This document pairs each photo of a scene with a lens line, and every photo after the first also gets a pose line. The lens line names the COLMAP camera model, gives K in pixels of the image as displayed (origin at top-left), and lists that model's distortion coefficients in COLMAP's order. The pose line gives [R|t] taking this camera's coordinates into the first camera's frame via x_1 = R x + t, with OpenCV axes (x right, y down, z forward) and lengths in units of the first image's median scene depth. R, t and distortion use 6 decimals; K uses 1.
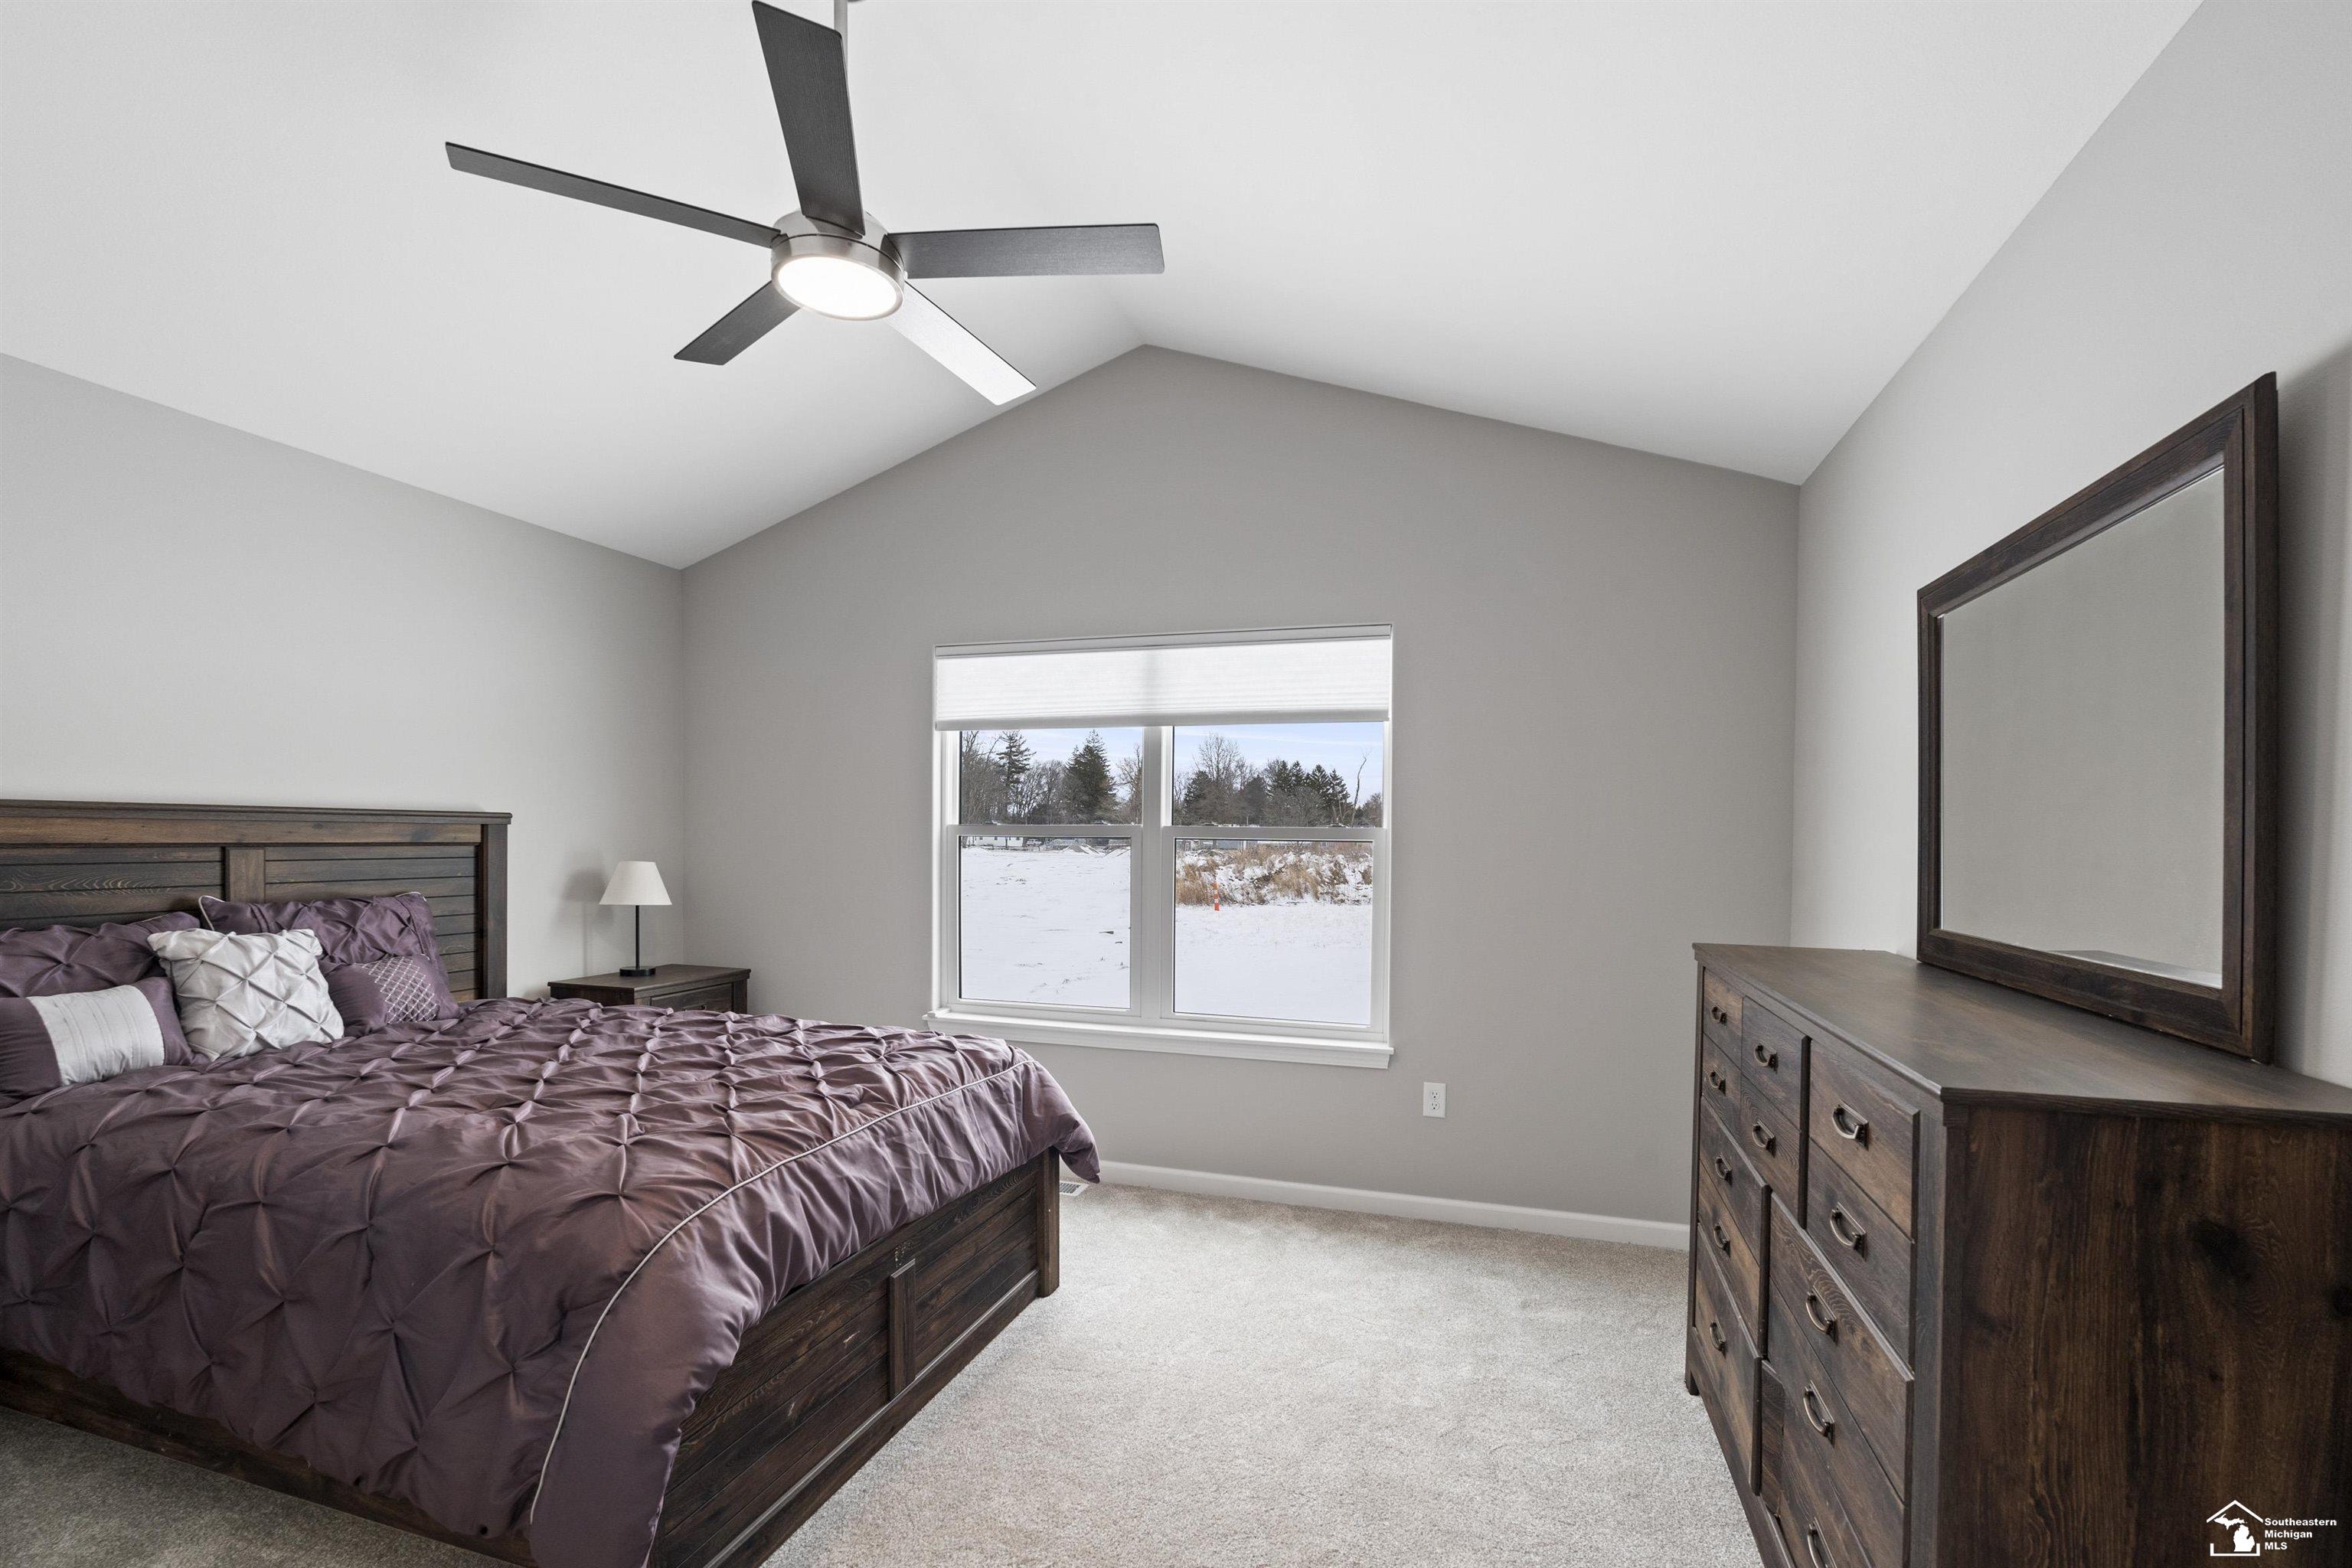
lens RADIAL K [[1033.9, 0, 1174.7], [0, 1033.9, 825.3], [0, 0, 1]] dist [0.001261, 0.000239]
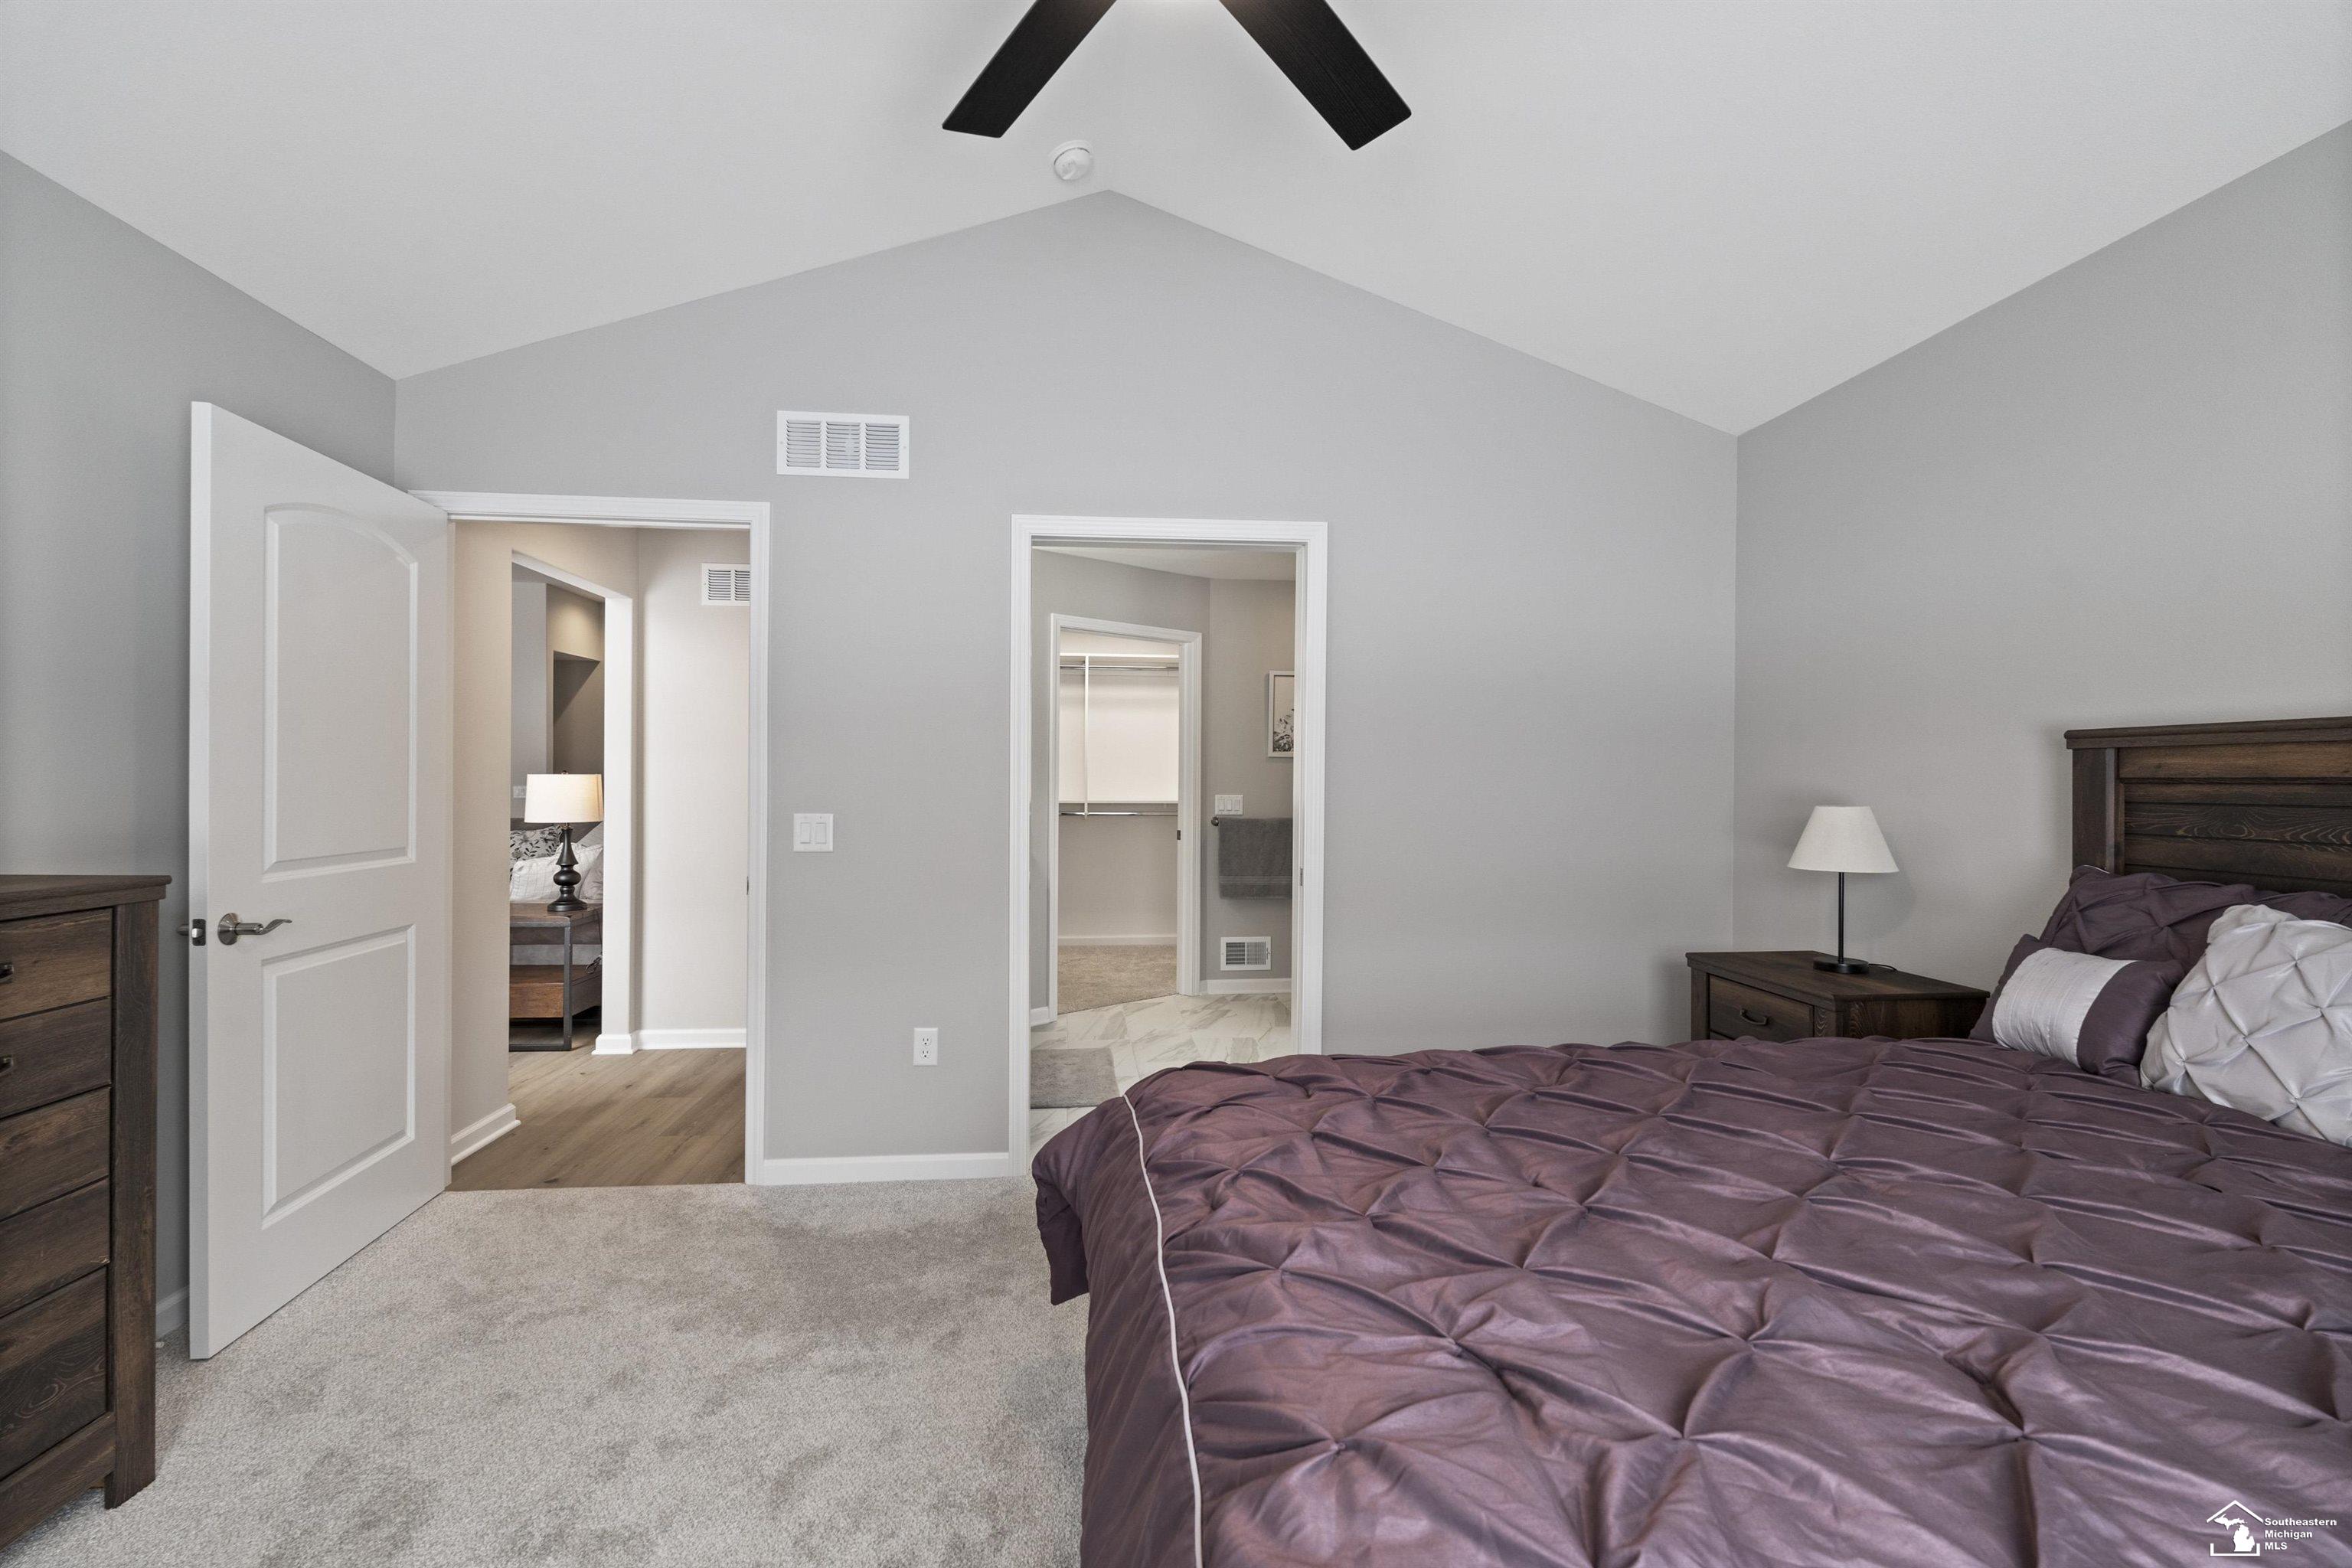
lens RADIAL K [[1028.7, 0, 1169.3], [0, 1028.7, 774.4], [0, 0, 1]] dist [0.001044, 0.000407]
pose [[-0.910981, -0.019565, -0.411984, -0.042961], [-0.012230, 0.999716, -0.020435, 0.038582], [0.412267, -0.013577, -0.910962, 1.301238]]
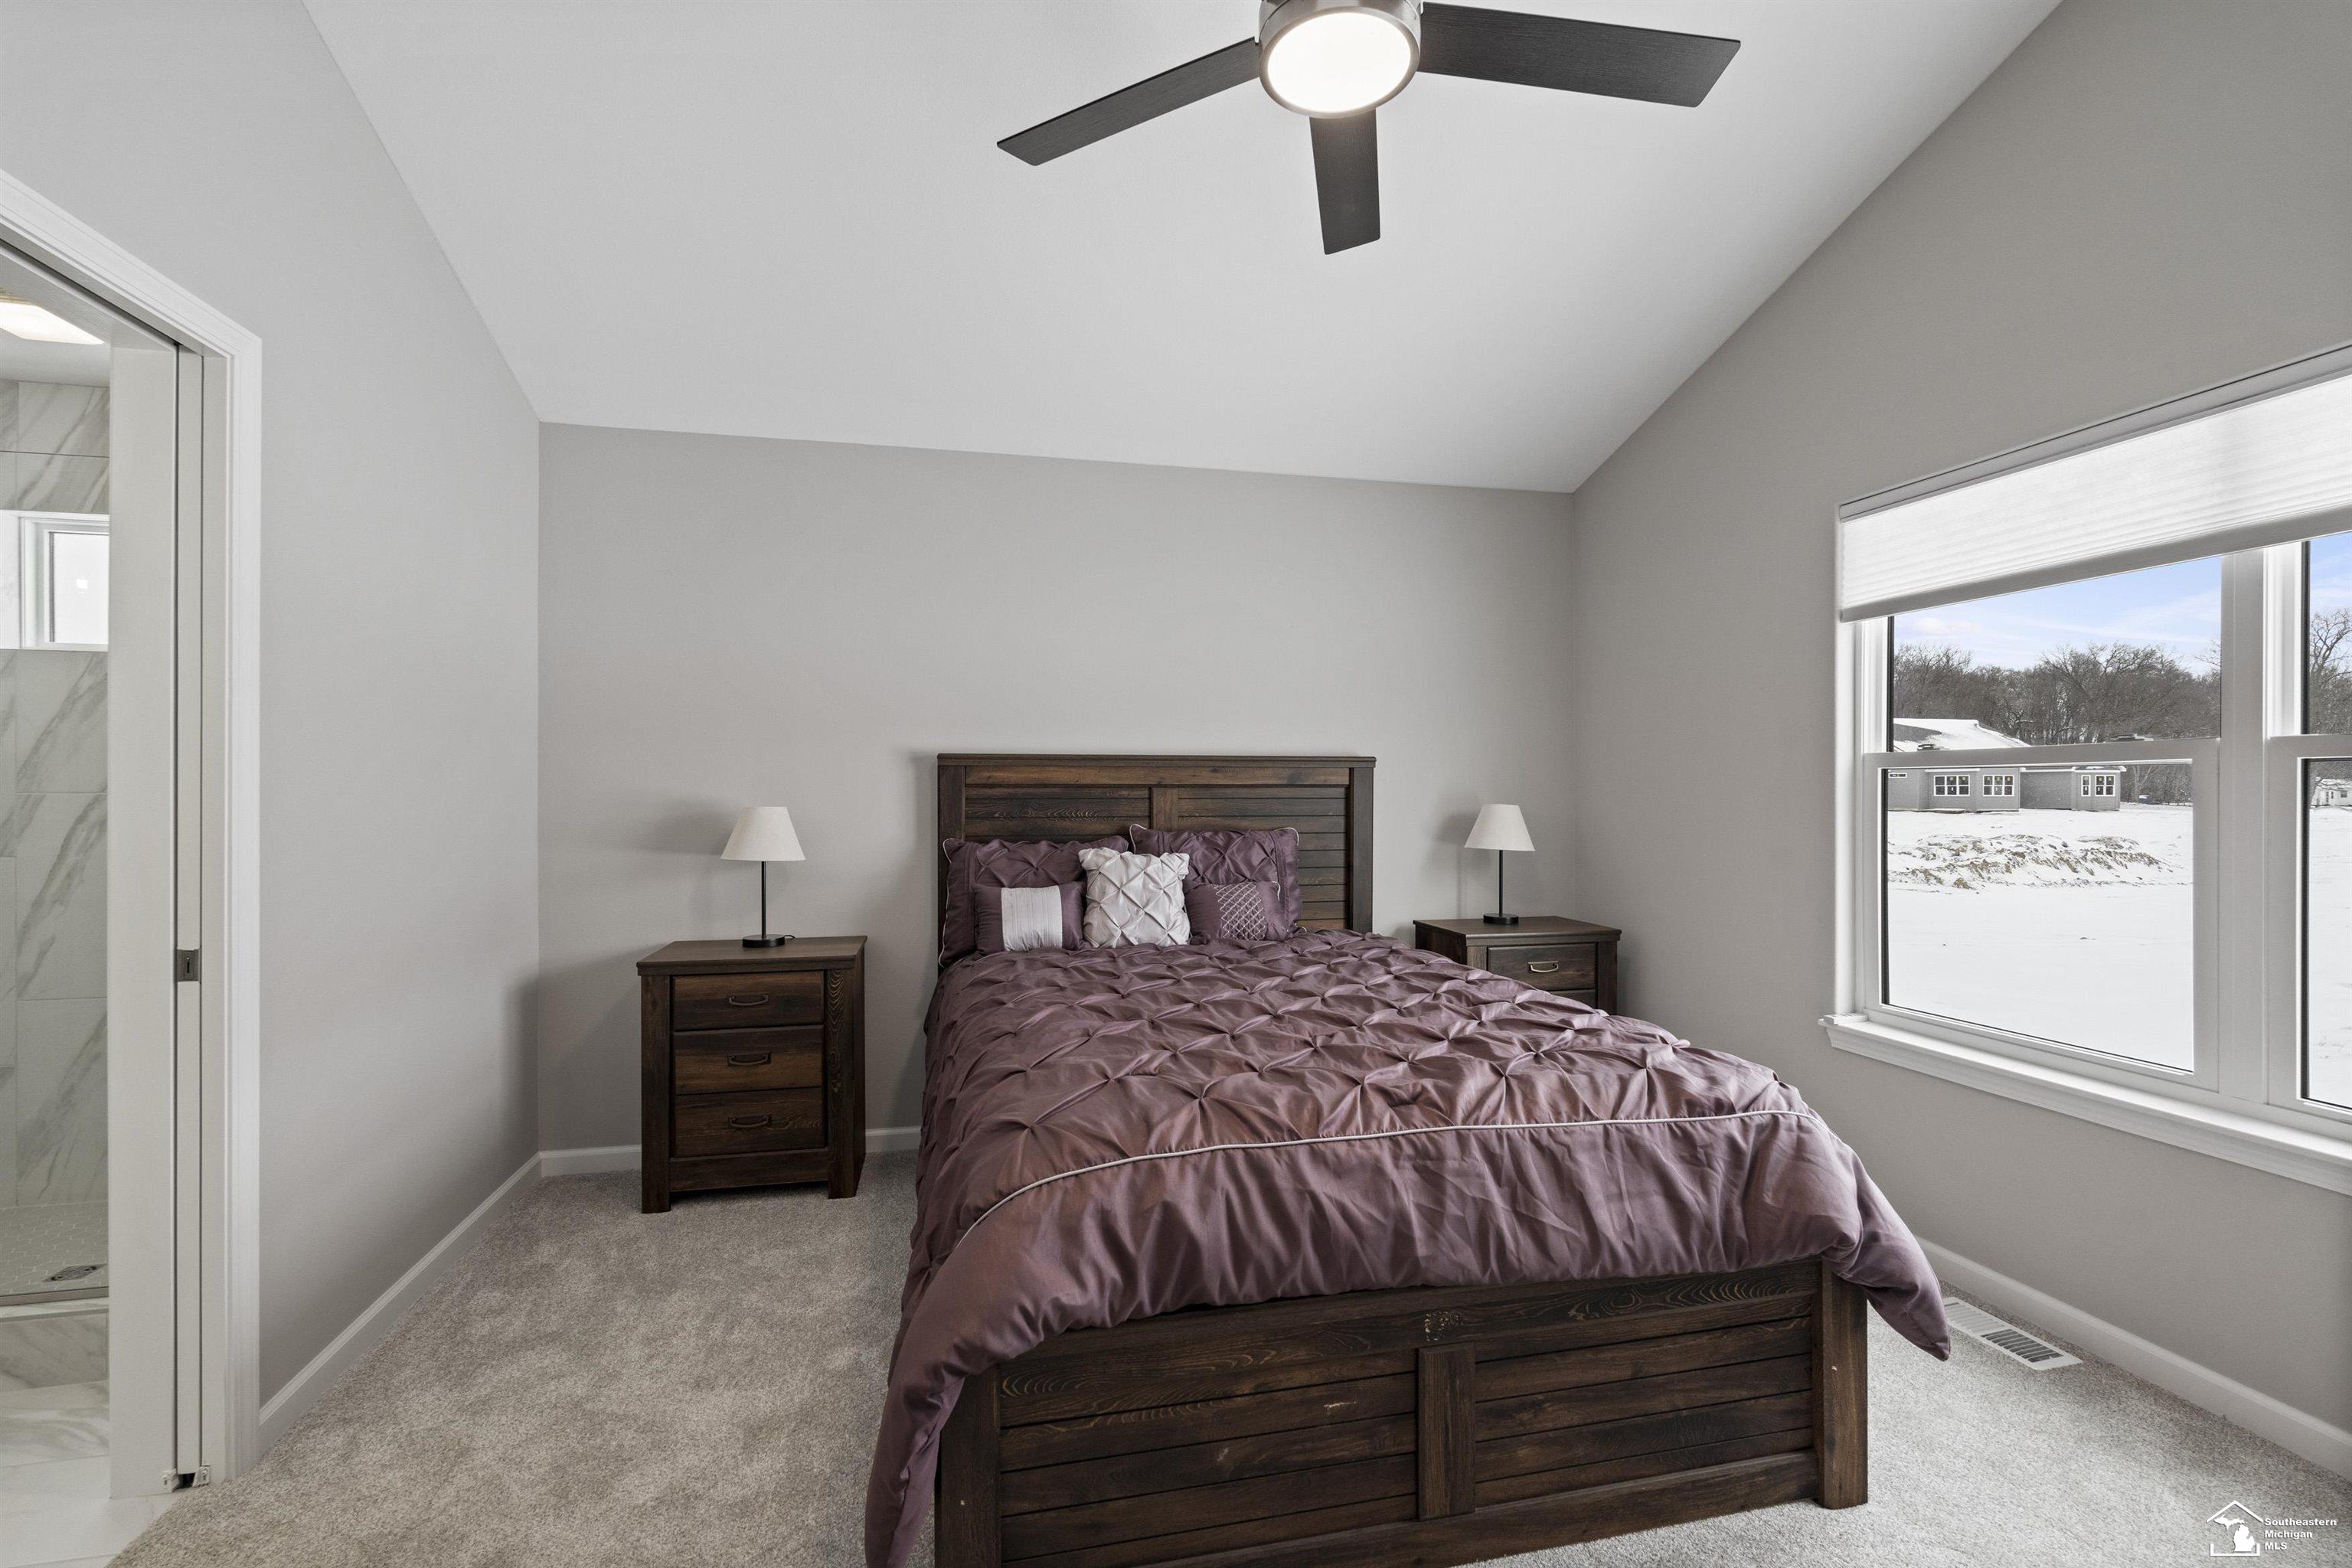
lens RADIAL K [[1028.7, 0, 1169.3], [0, 1028.7, 774.4], [0, 0, 1]] dist [0.001044, 0.000407]
pose [[0.518405, -0.023364, -0.854816, 0.221045], [0.015618, 0.999719, -0.017853, 0.031161], [0.854992, -0.004095, 0.518624, 0.388307]]
